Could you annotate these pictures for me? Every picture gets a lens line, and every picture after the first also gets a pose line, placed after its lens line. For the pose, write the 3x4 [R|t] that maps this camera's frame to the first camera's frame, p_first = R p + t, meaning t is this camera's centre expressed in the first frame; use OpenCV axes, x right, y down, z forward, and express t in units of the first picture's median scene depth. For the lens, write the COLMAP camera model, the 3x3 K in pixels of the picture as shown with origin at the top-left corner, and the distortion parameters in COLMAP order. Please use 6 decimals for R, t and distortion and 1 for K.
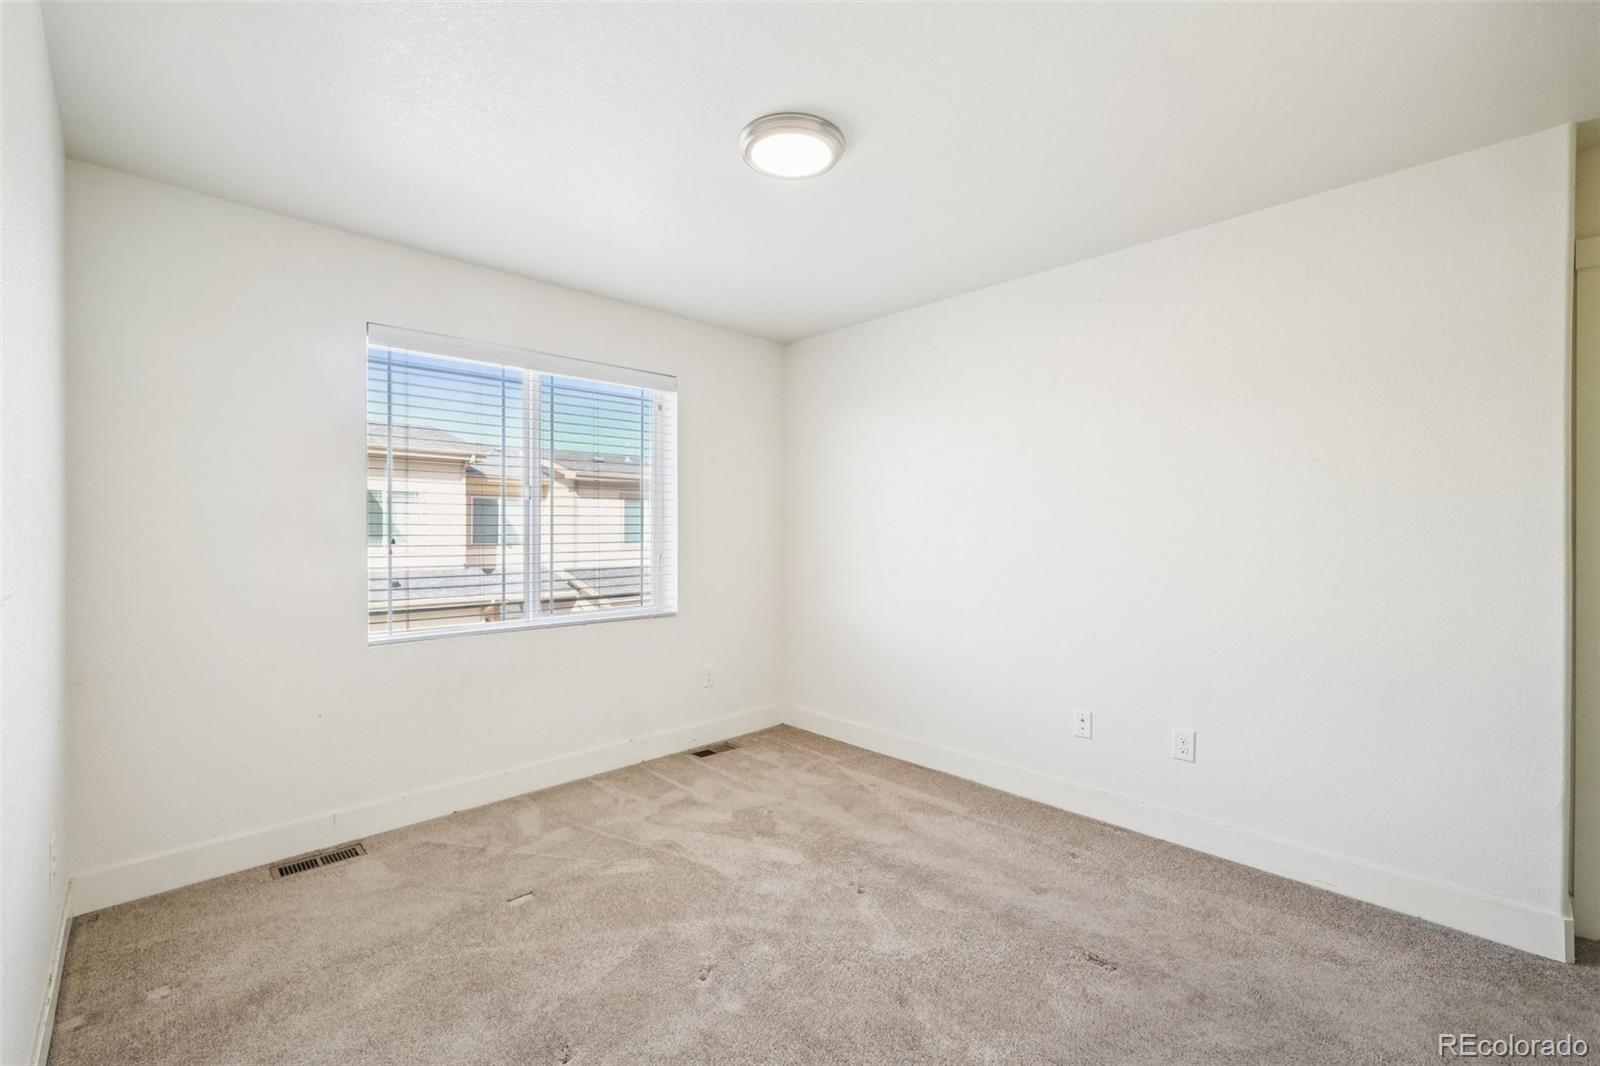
lens RADIAL K [[688.5, 0, 785.2], [0, 688.5, 532.6], [0, 0, 1]] dist [-0.003992, -0.000128]
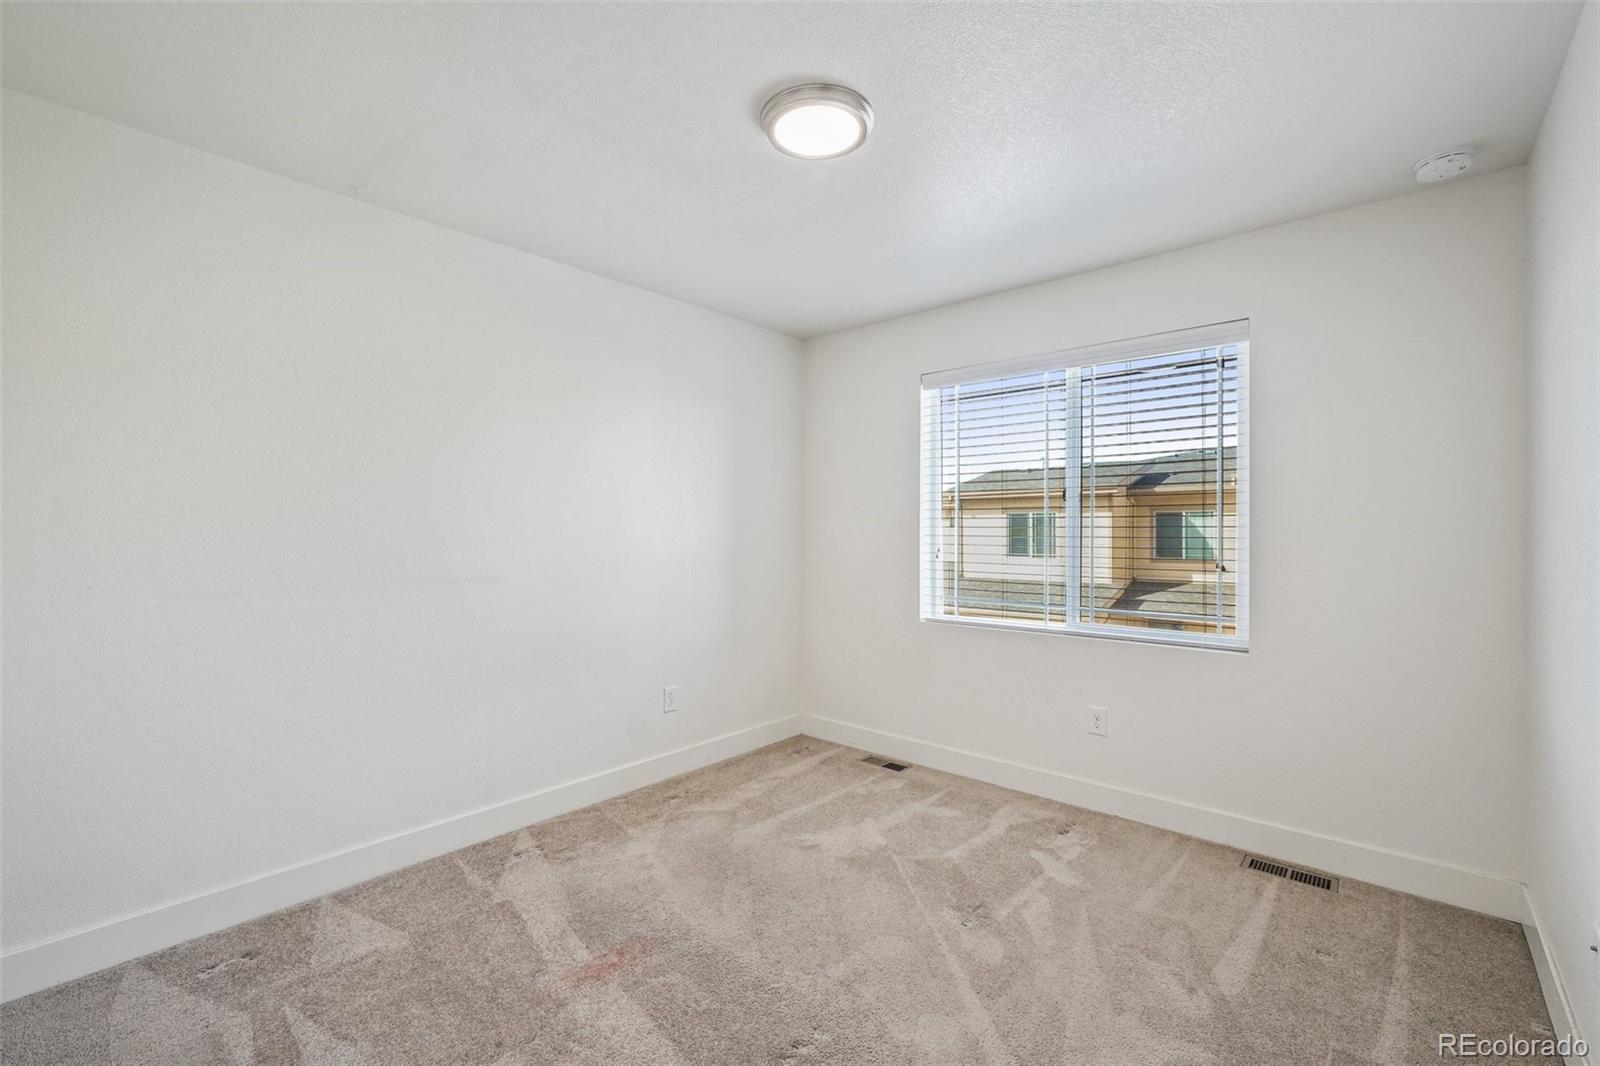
lens RADIAL K [[682.9, 0, 803.4], [0, 682.9, 526.5], [0, 0, 1]] dist [0.001422, 0.000361]
pose [[0.096006, -0.004696, -0.995370, 0.500437], [-0.010266, 0.999931, -0.005708, -0.002481], [0.995328, 0.010766, 0.095952, 0.481723]]
